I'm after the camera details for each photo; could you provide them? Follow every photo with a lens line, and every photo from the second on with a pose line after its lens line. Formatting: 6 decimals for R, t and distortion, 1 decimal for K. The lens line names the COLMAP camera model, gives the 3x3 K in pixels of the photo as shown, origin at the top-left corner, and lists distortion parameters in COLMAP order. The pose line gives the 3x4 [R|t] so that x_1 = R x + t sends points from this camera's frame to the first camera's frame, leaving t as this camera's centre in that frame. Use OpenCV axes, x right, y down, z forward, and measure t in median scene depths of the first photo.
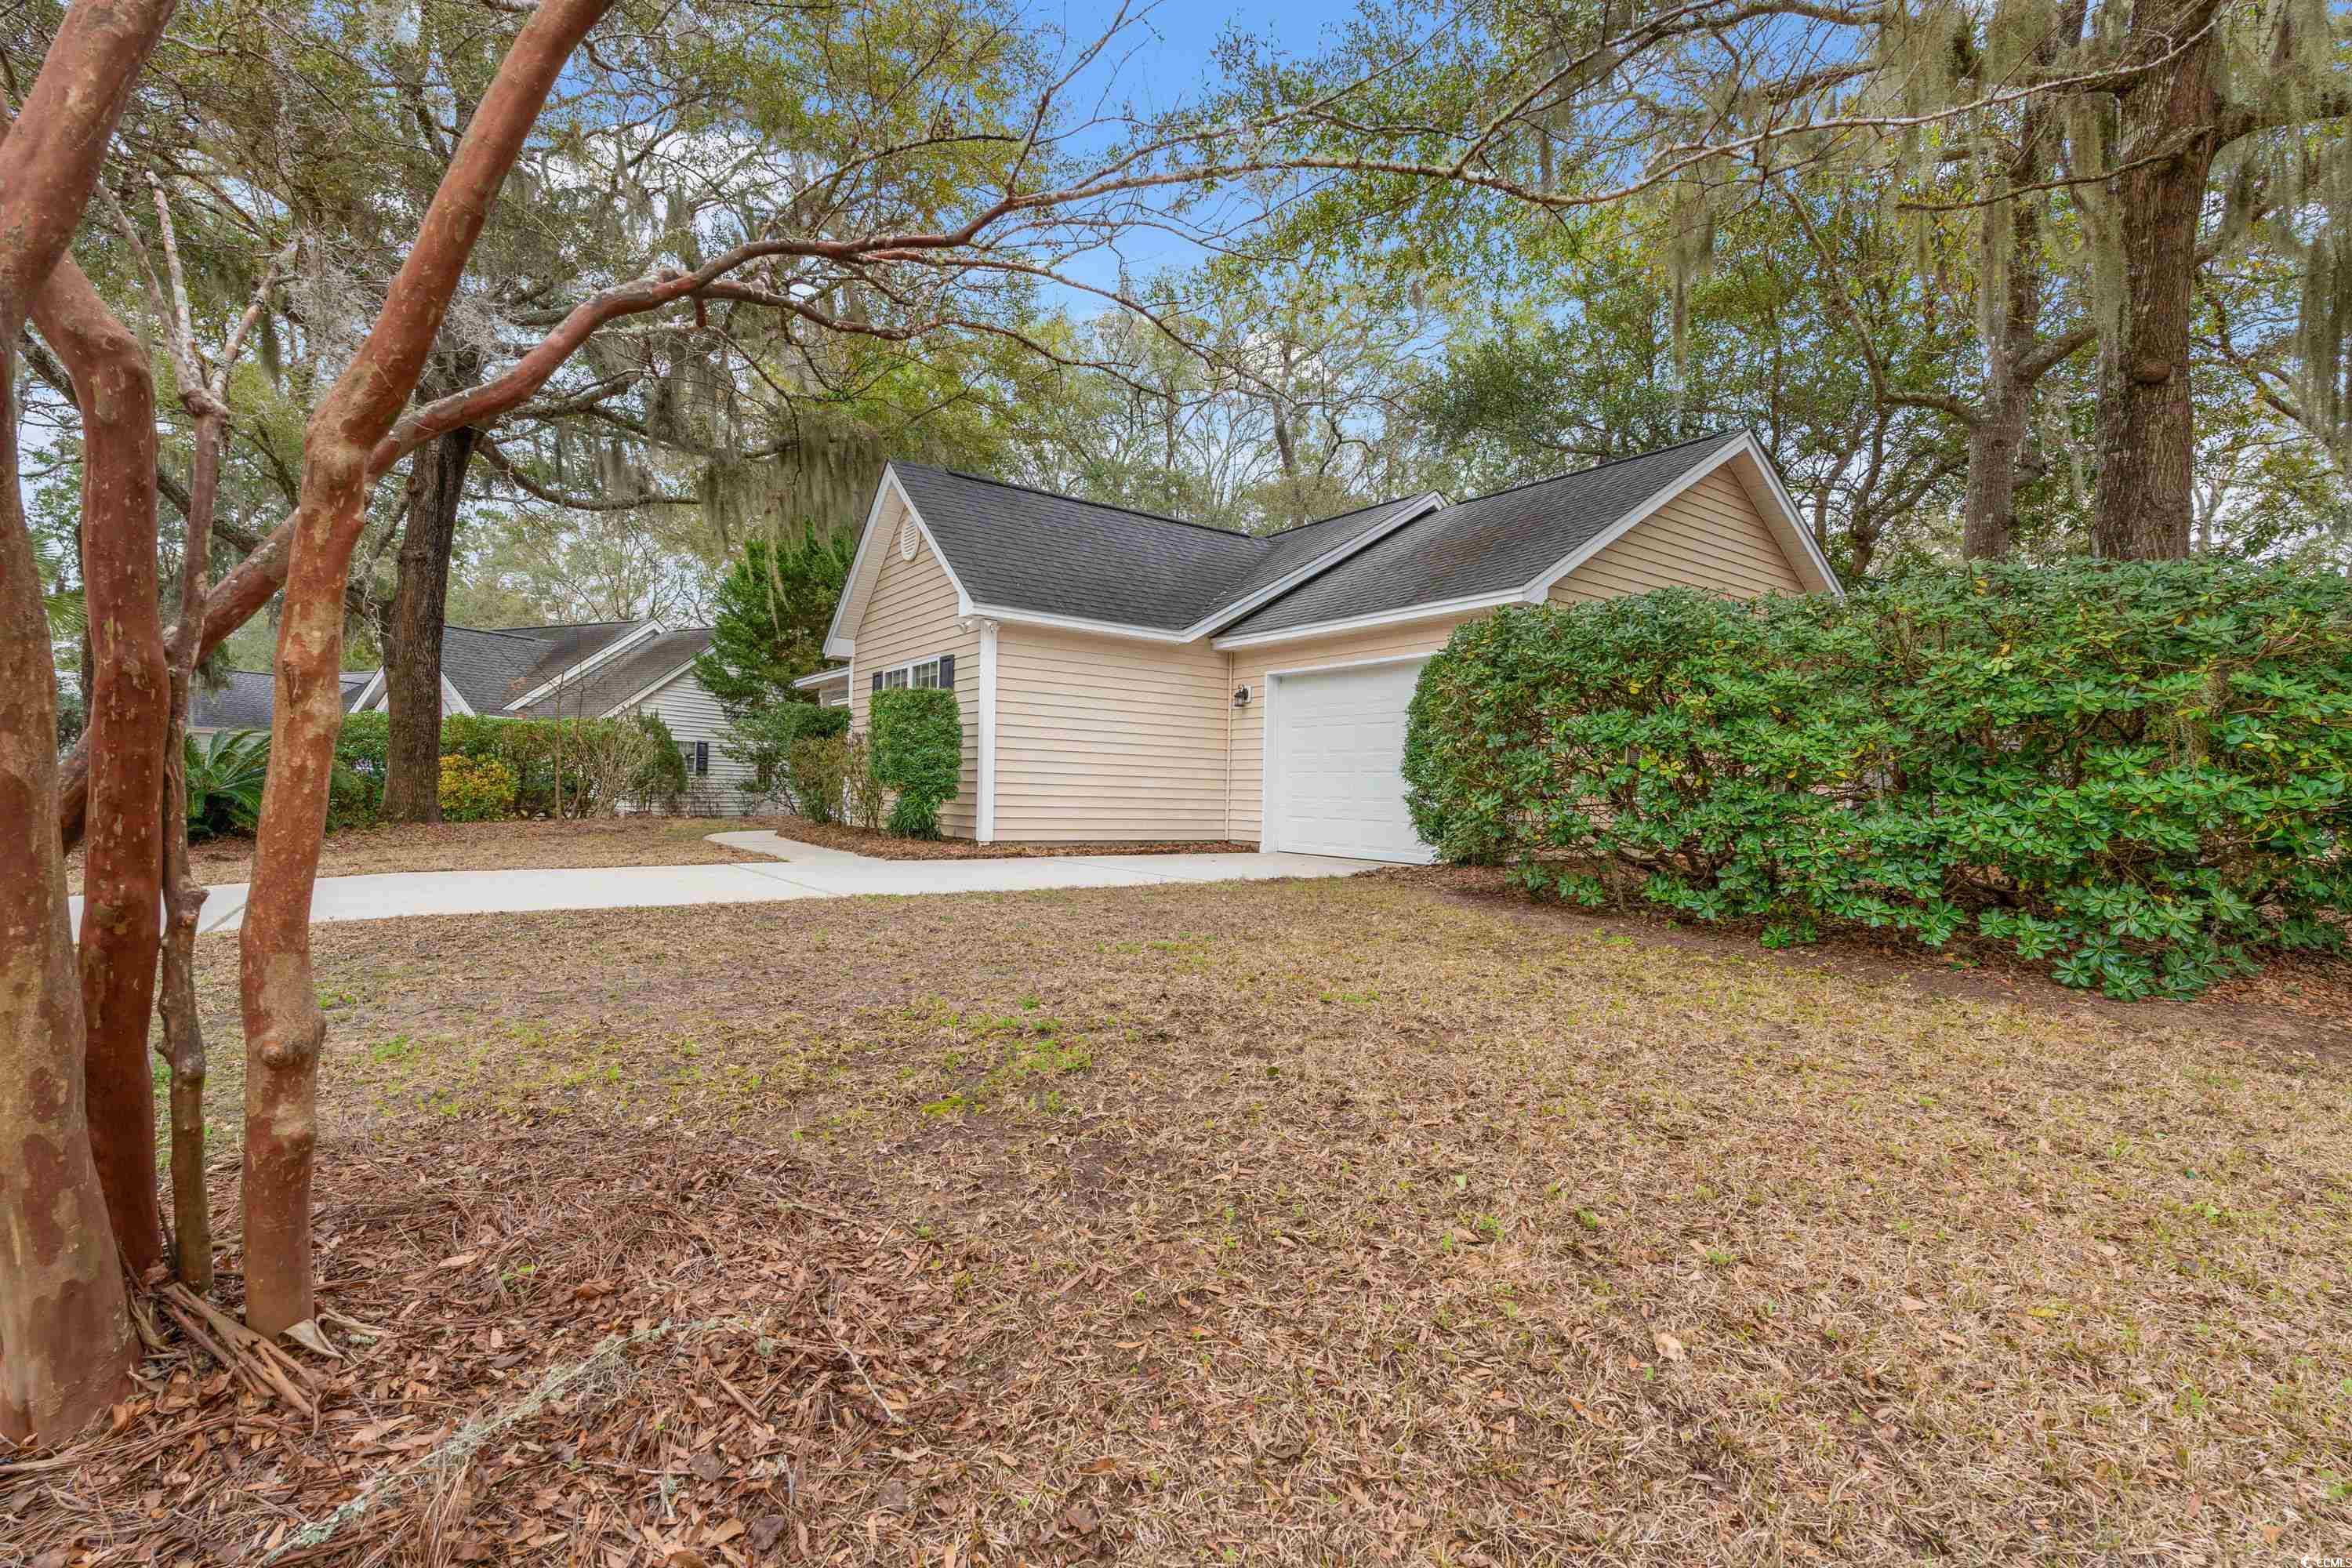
lens RADIAL K [[1068.7, 0, 1176.0], [0, 1068.7, 784.0], [0, 0, 1]] dist [-0.000374, 0.000070]
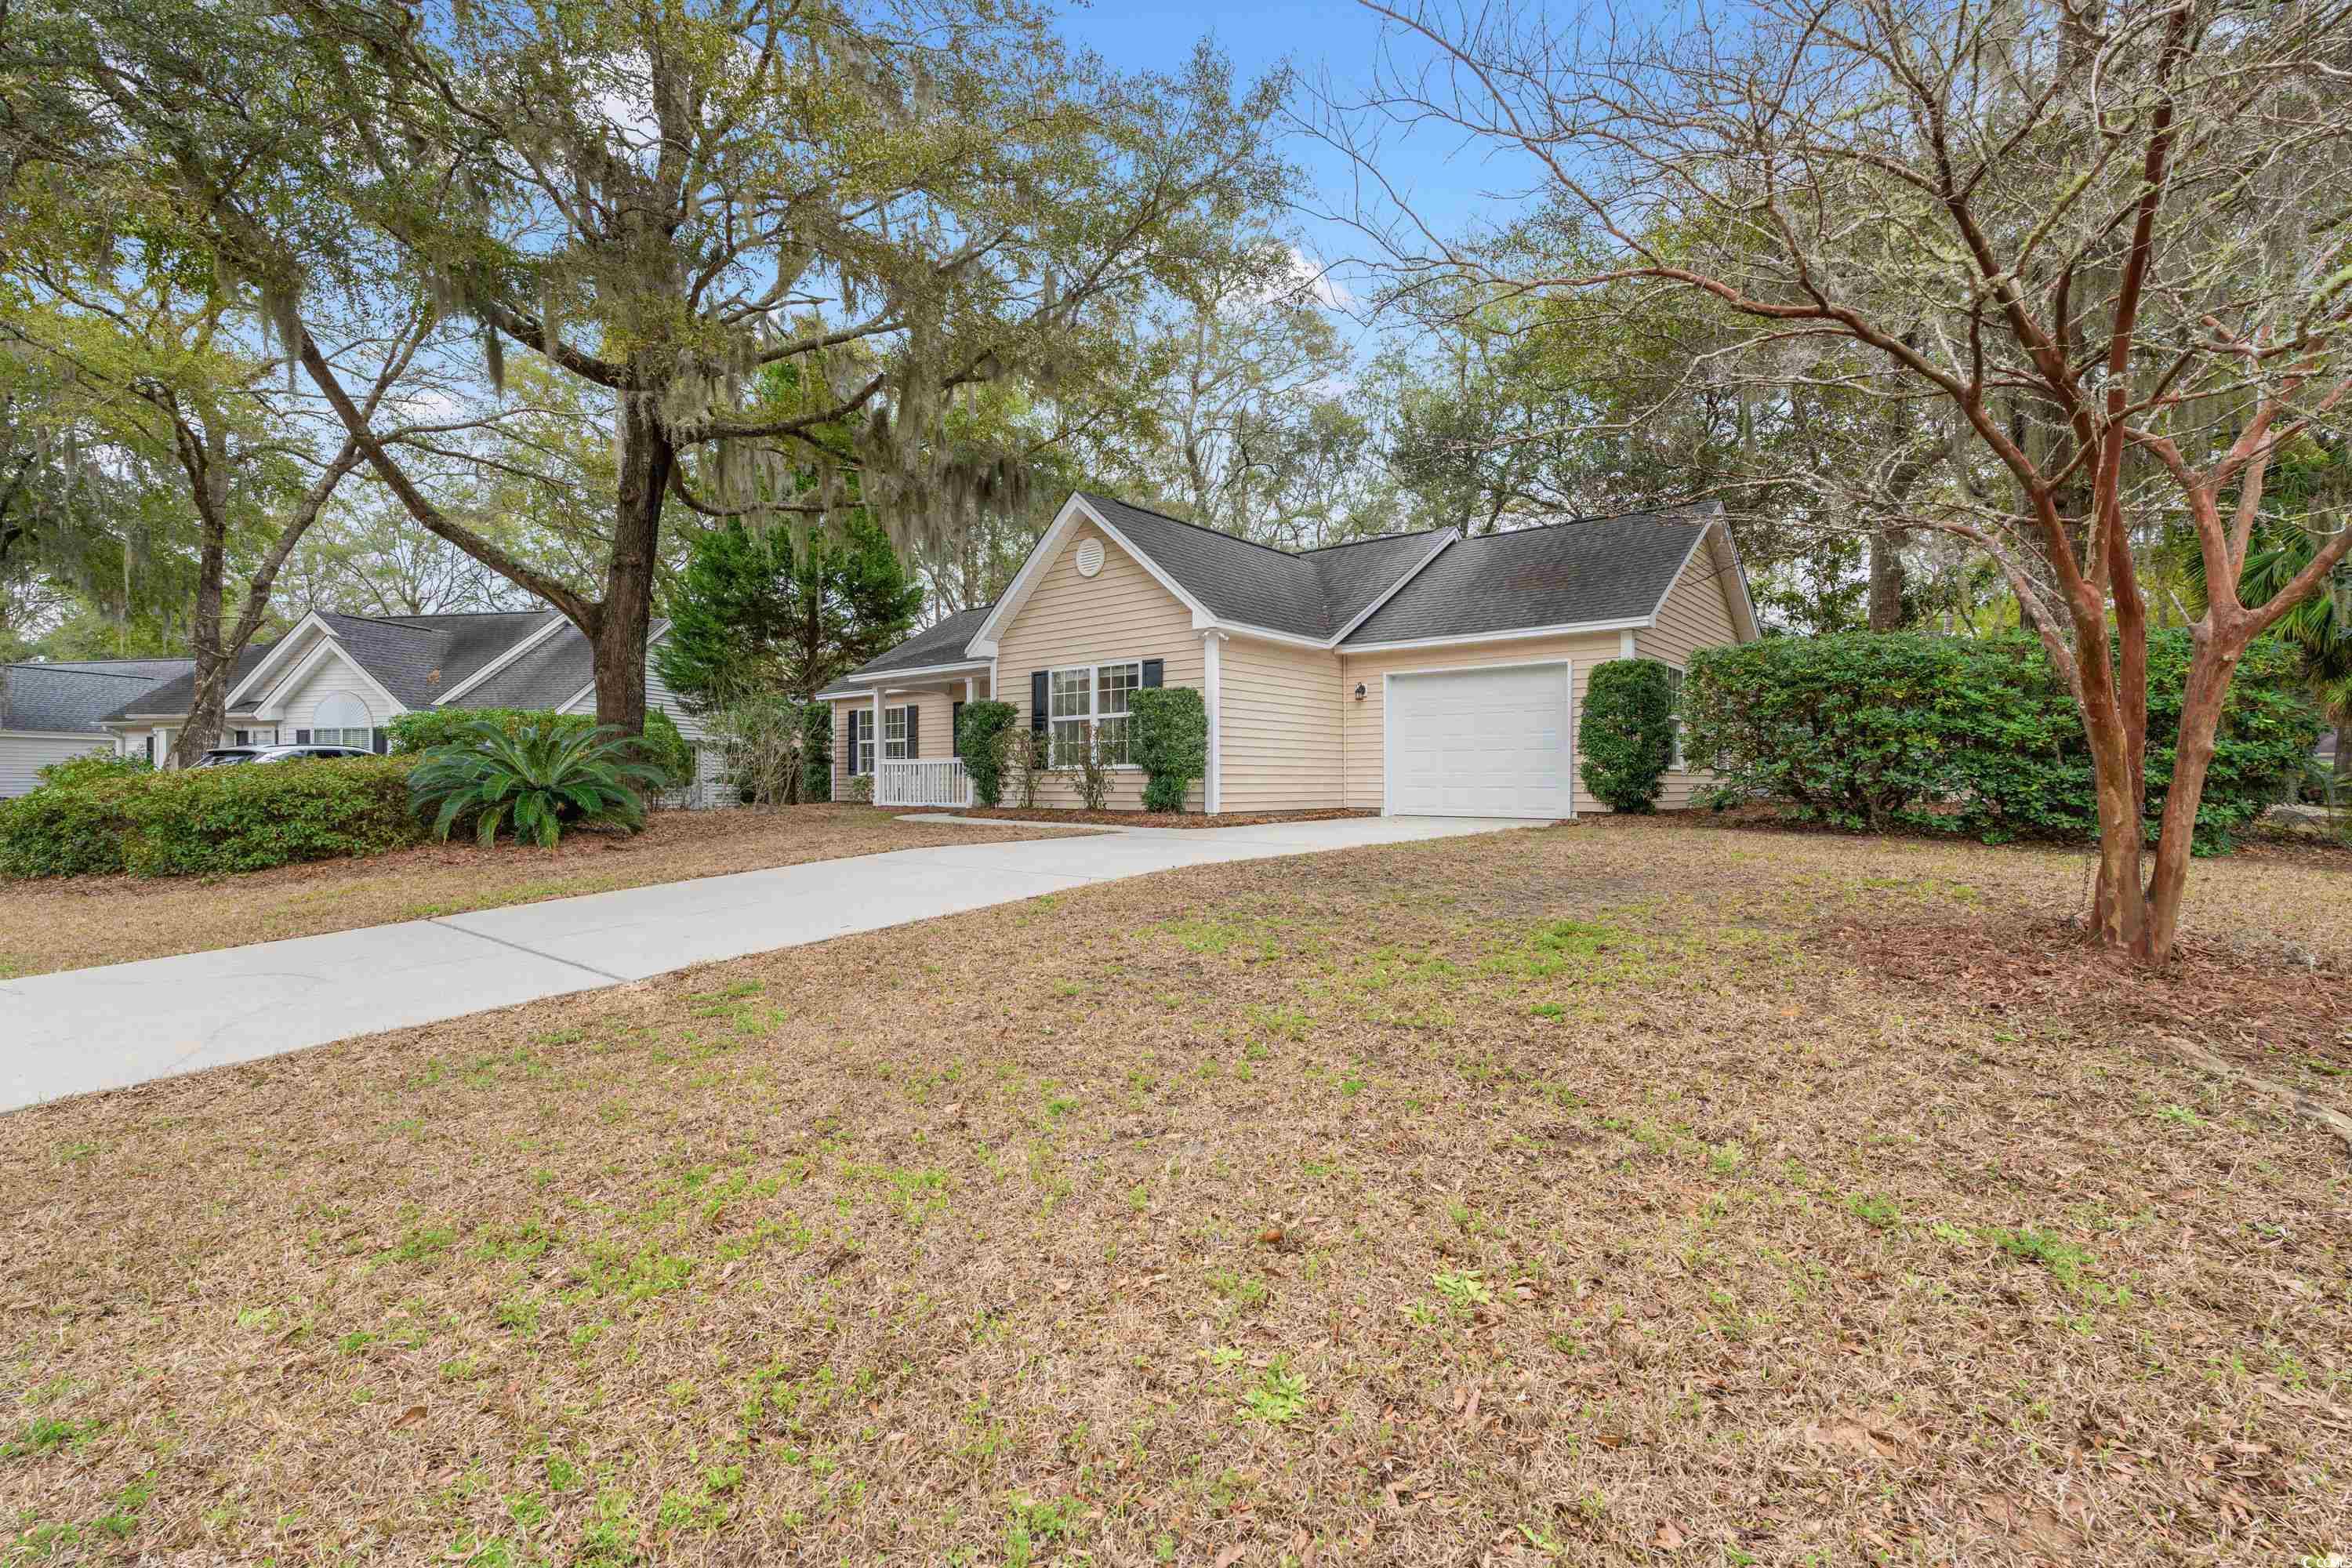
lens RADIAL K [[1029.8, 0, 1179.6], [0, 1029.8, 784.7], [0, 0, 1]] dist [-0.002282, 0.000347]
pose [[0.968899, -0.026810, 0.245999, -0.504453], [0.022328, 0.999530, 0.020989, -0.004320], [-0.246446, -0.014843, 0.969043, -0.130098]]
